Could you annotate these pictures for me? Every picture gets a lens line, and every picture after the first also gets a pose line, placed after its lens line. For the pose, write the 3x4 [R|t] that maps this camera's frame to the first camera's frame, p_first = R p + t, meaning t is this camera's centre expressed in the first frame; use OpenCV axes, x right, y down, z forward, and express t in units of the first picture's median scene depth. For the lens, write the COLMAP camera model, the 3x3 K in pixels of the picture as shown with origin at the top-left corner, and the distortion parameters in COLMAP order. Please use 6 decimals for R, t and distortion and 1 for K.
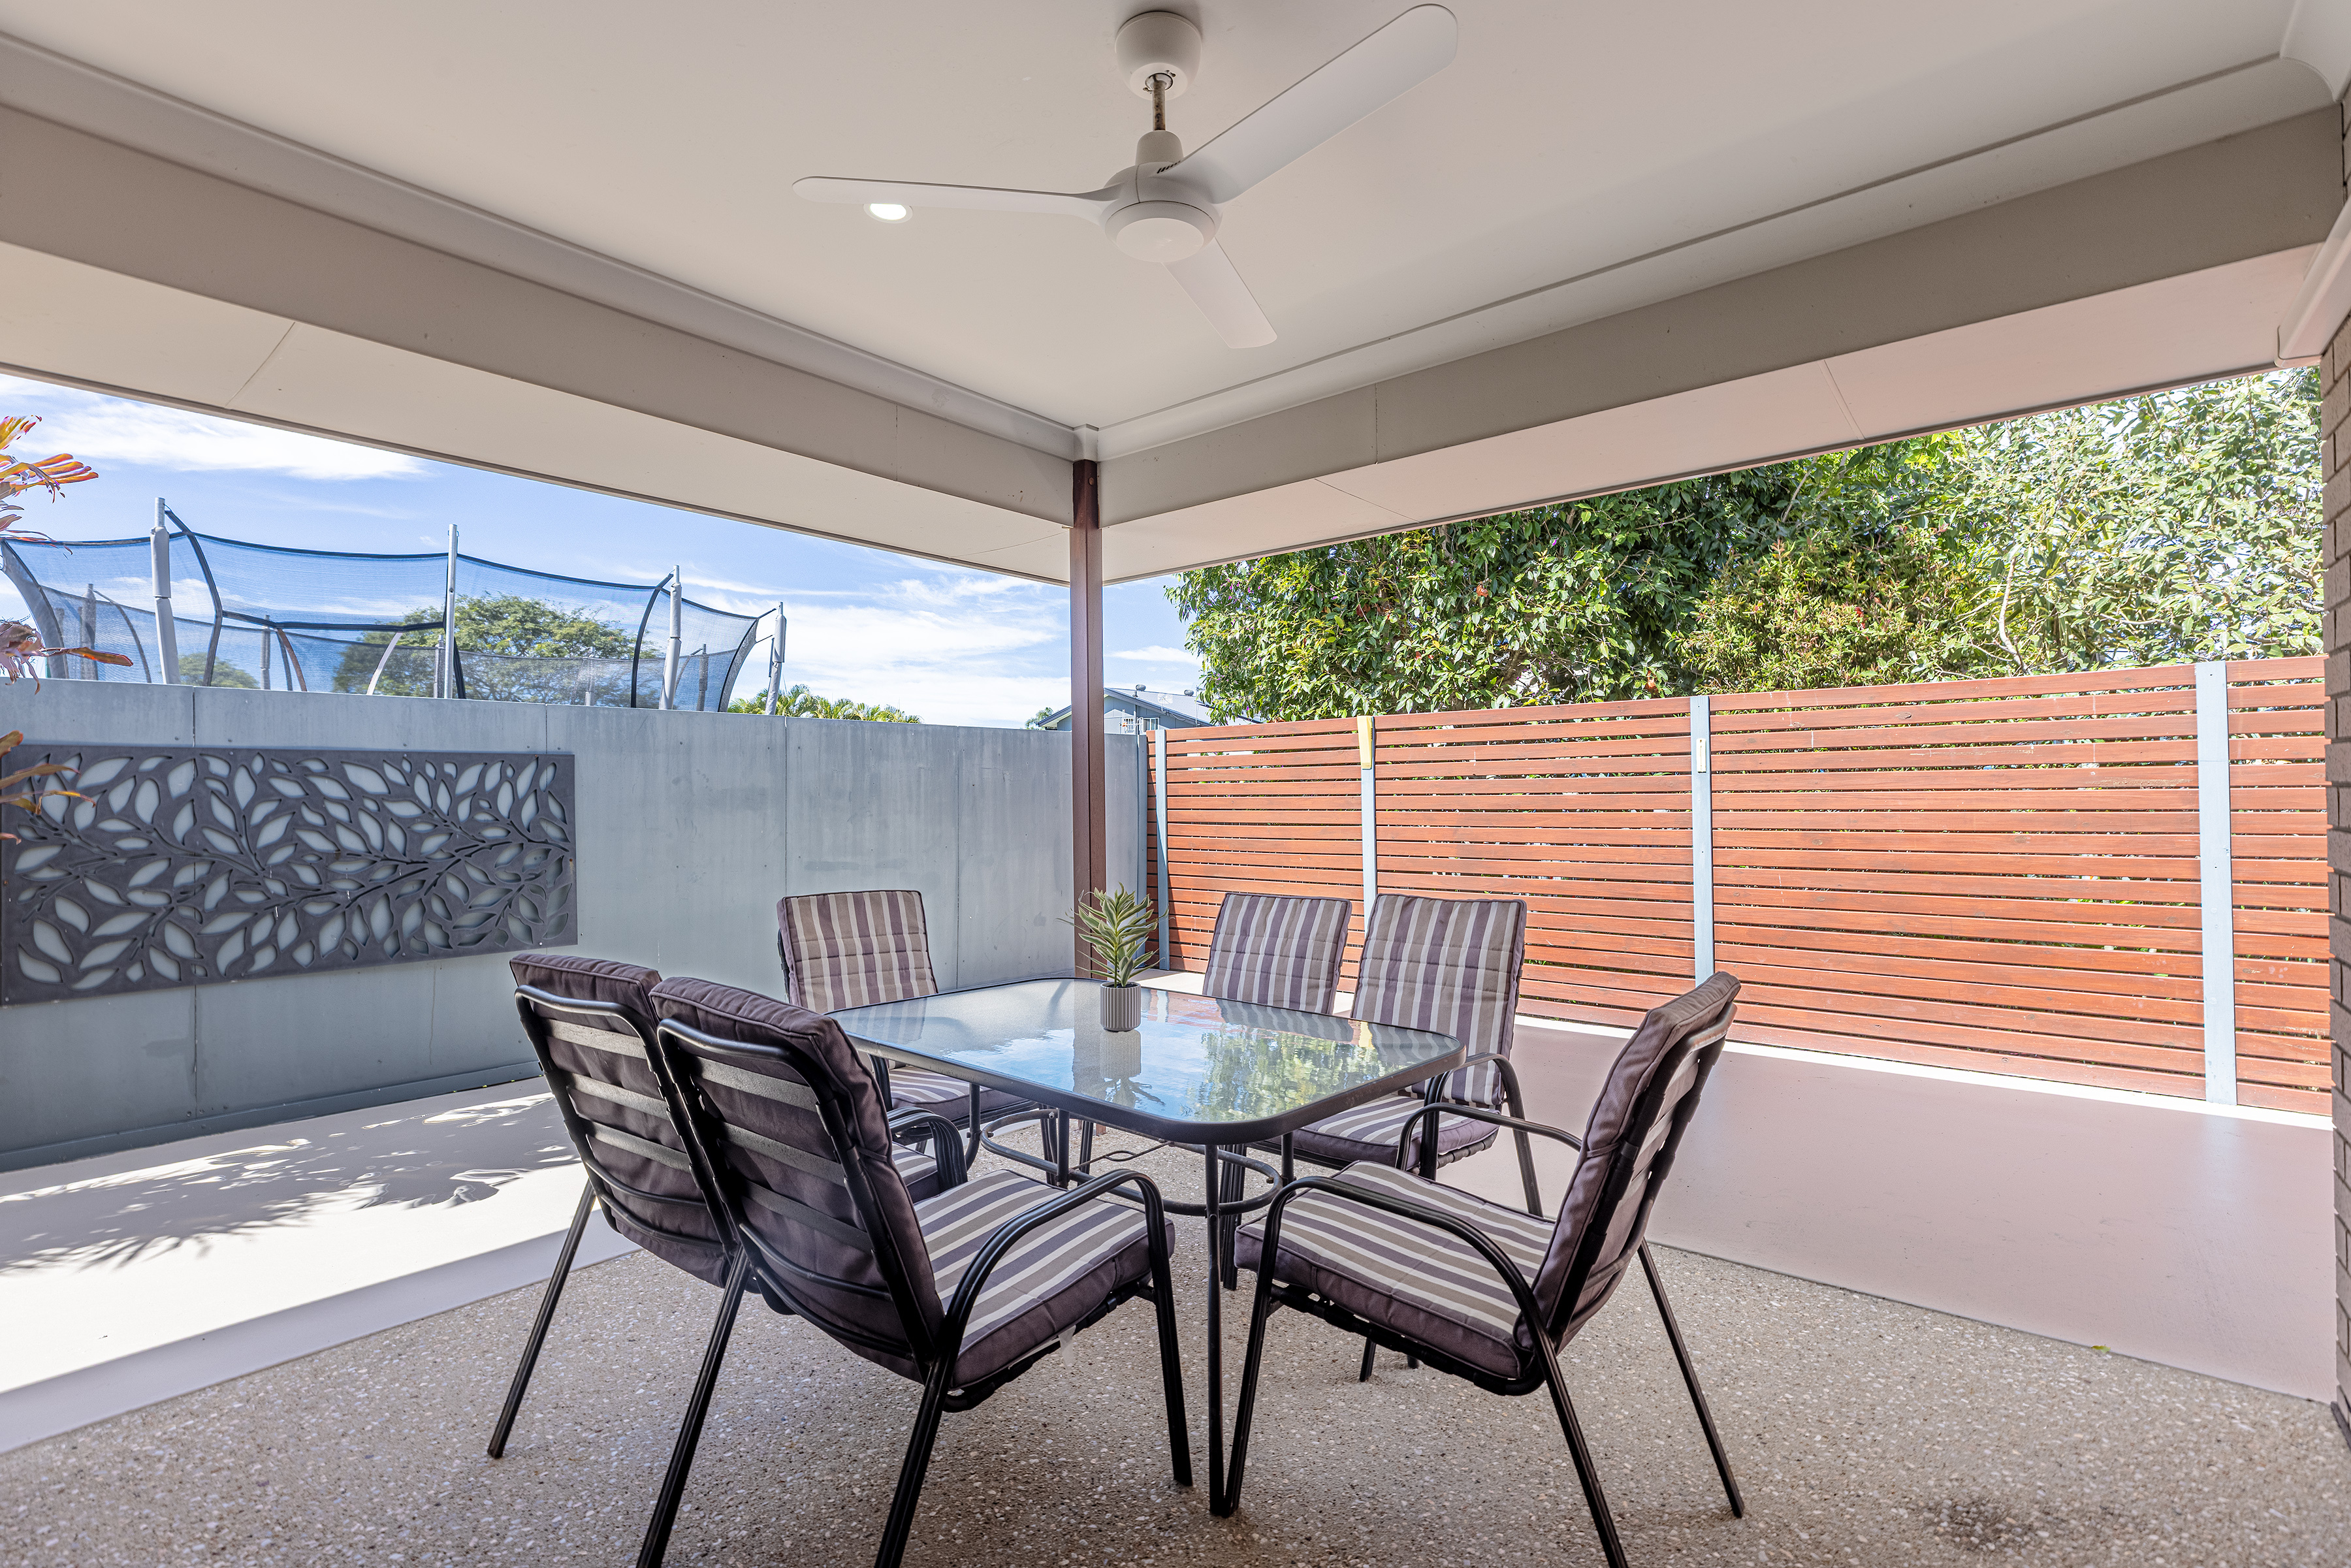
lens RADIAL K [[1073.4, 0, 1172.1], [0, 1073.4, 782.5], [0, 0, 1]] dist [0.000957, -0.000111]
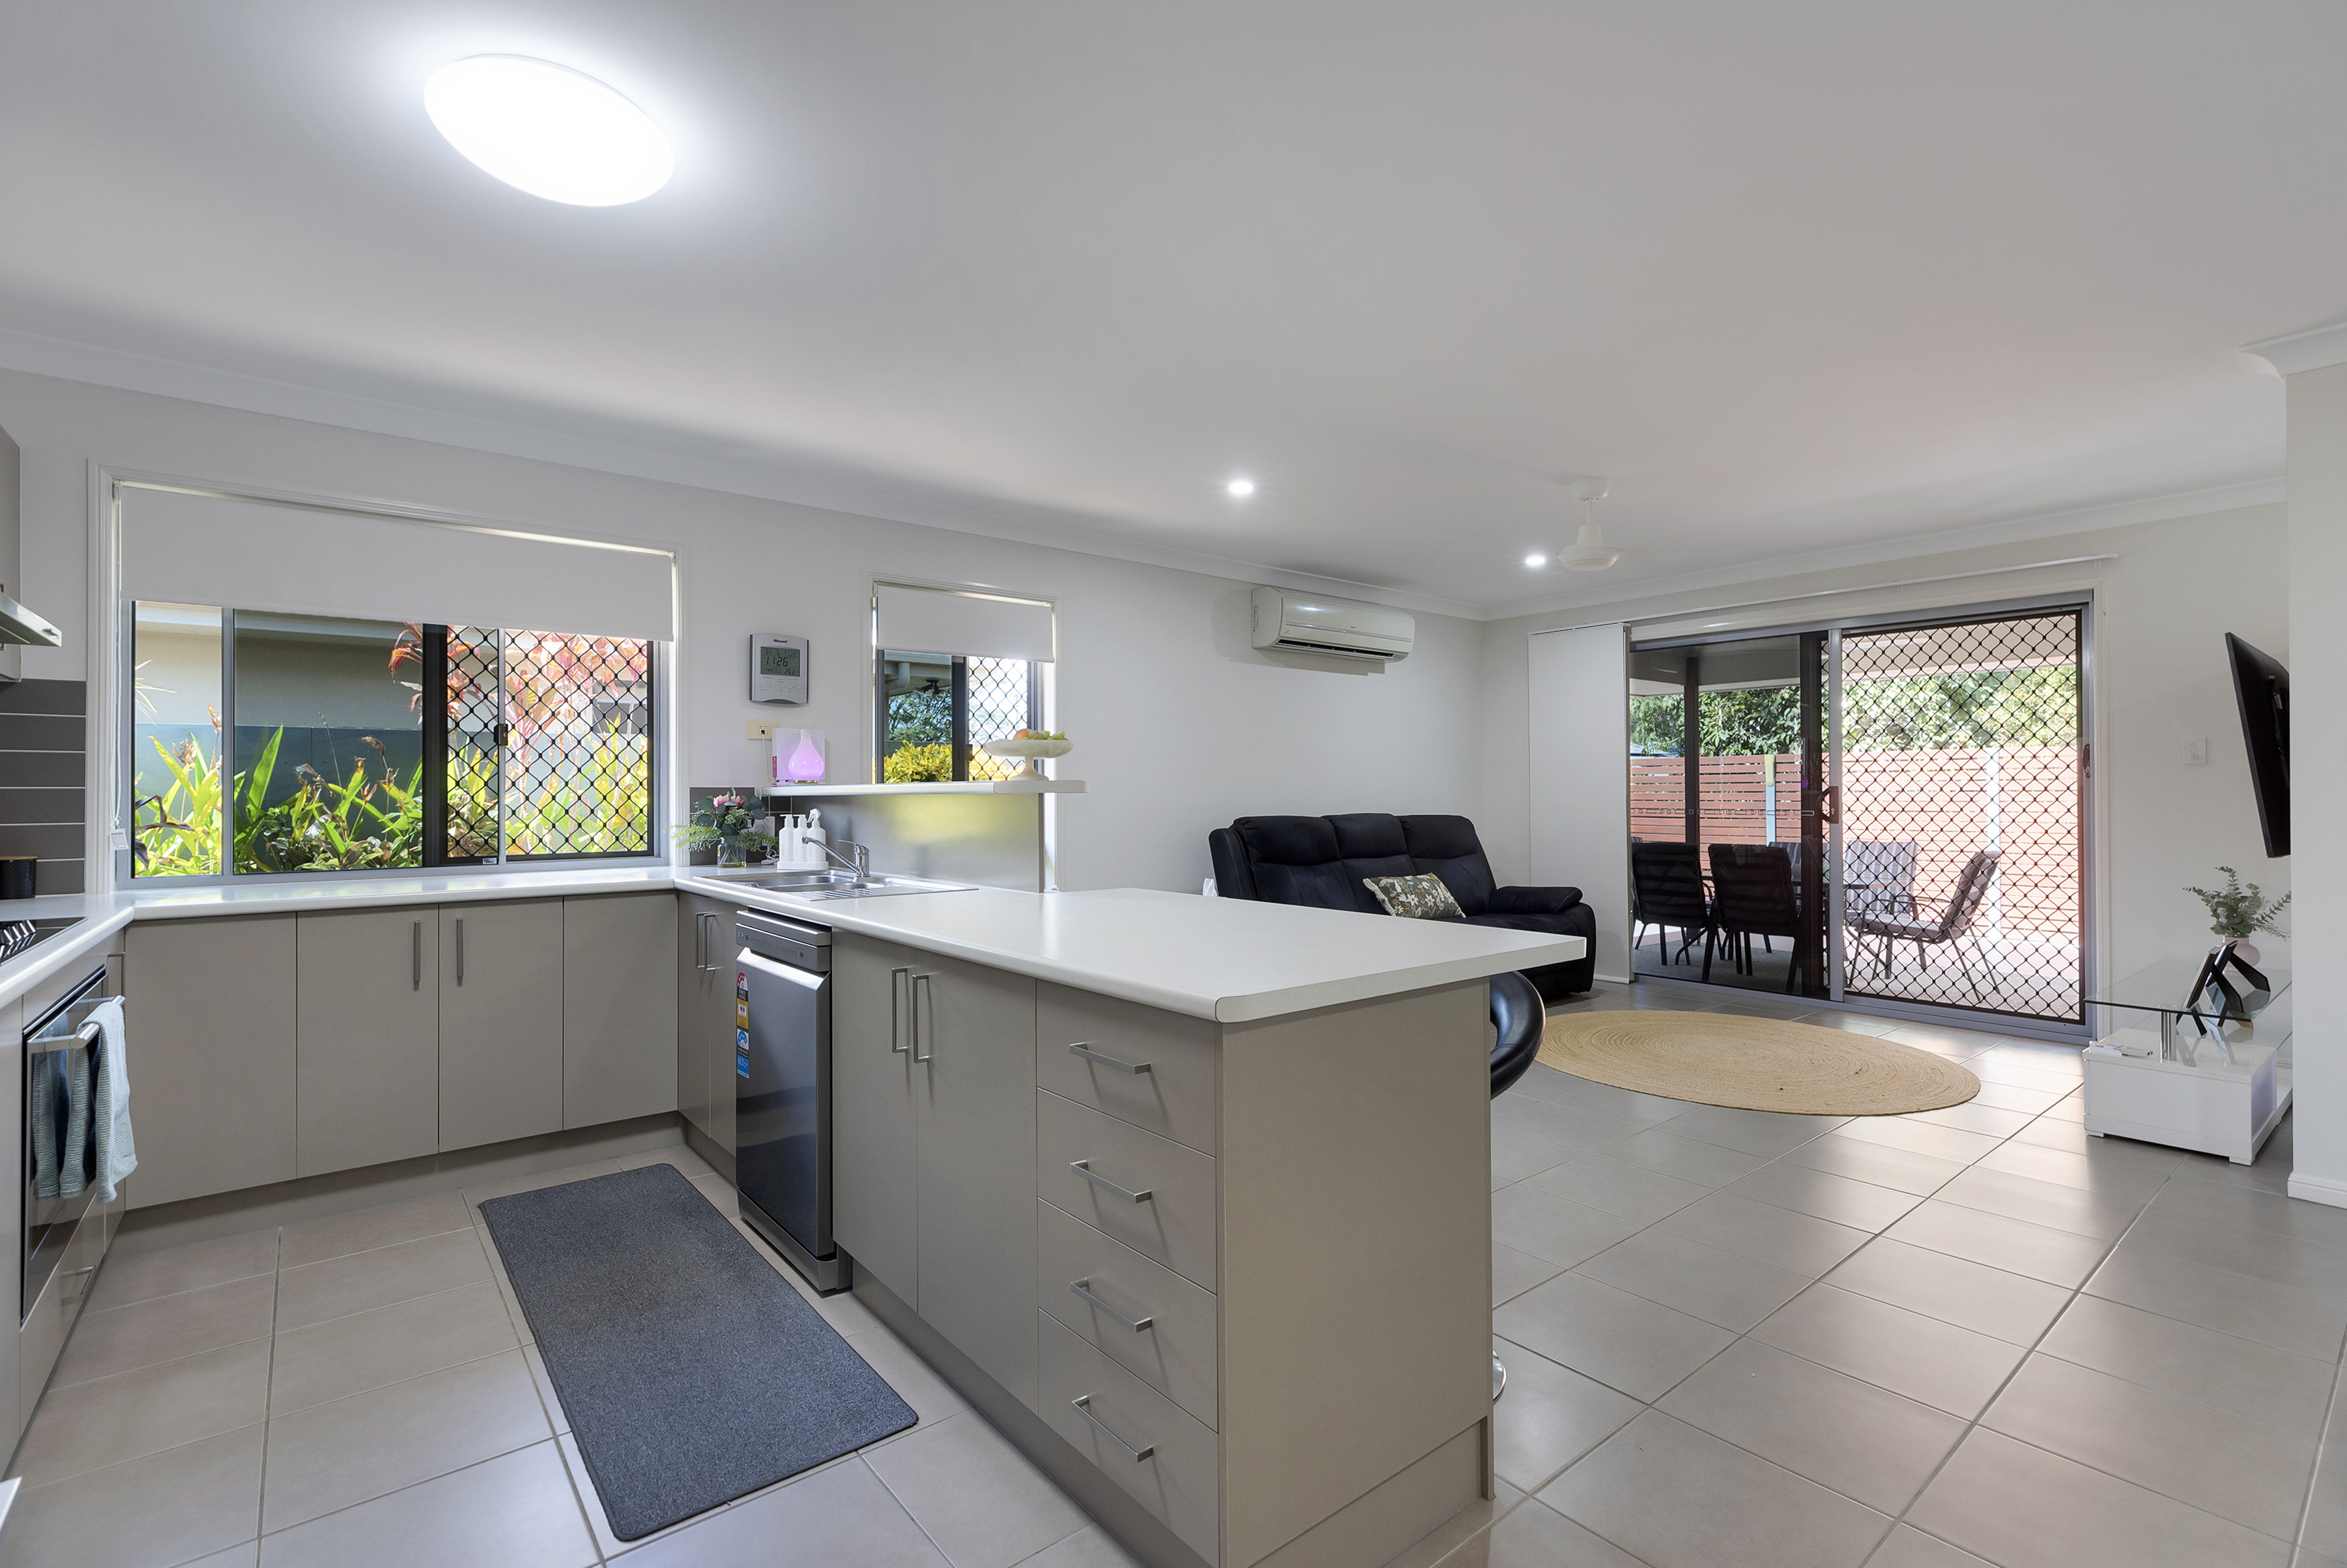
lens RADIAL K [[1071.5, 0, 1170.0], [0, 1071.5, 796.7], [0, 0, 1]] dist [0.000957, -0.000111]
pose [[0.979816, 0.012075, -0.199537, -0.405567], [-0.009371, 0.999851, 0.014491, -0.012238], [0.199682, -0.012329, 0.979783, -0.841631]]
